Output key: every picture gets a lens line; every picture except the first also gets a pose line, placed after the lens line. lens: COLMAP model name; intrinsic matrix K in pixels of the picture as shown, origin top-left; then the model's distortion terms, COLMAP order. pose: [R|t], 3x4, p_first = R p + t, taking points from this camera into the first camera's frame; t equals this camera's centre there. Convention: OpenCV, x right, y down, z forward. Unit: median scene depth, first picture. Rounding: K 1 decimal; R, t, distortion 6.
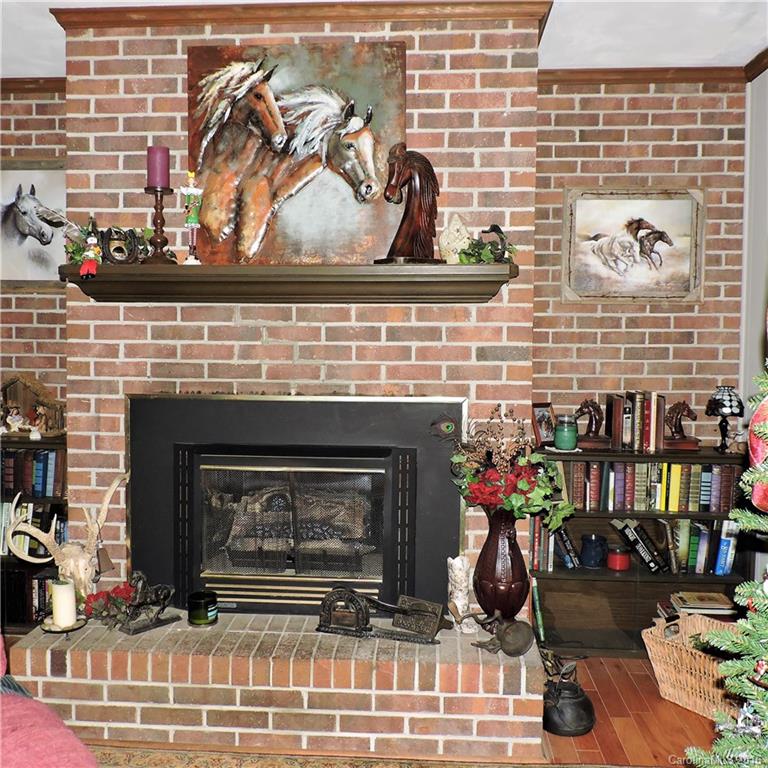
lens RADIAL K [[810.3, 0, 384.0], [0, 810.3, 384.0], [0, 0, 1]] dist [-0.012763, -0.014481]
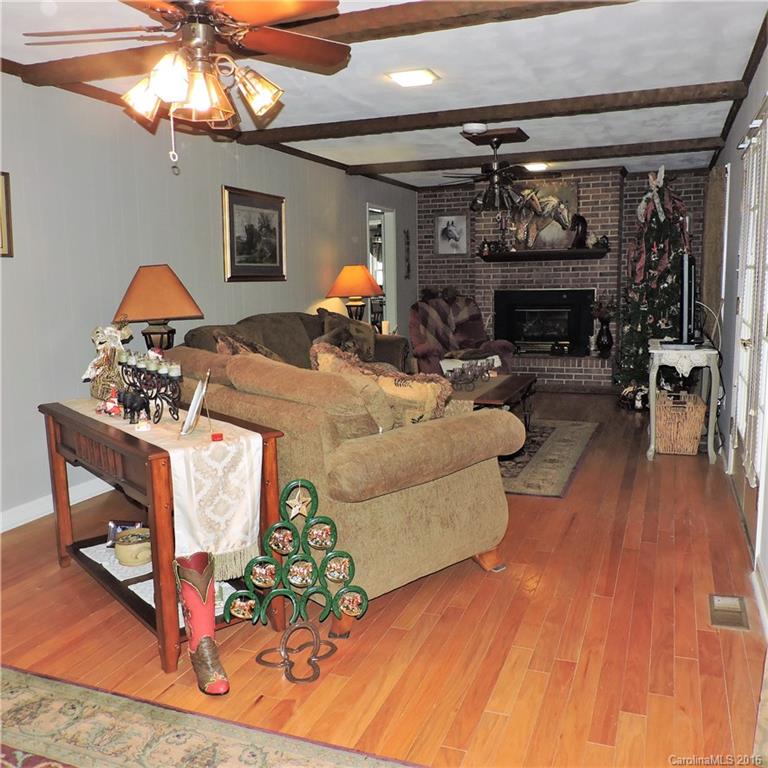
lens RADIAL K [[737.4, 0, 384.0], [0, 737.4, 384.0], [0, 0, 1]] dist [-0.013775, -0.032253]
pose [[0.950743, 0.016500, -0.309541, 0.216637], [0.014954, 0.994978, 0.098968, 0.097260], [0.309620, -0.098722, 0.945722, -2.167809]]
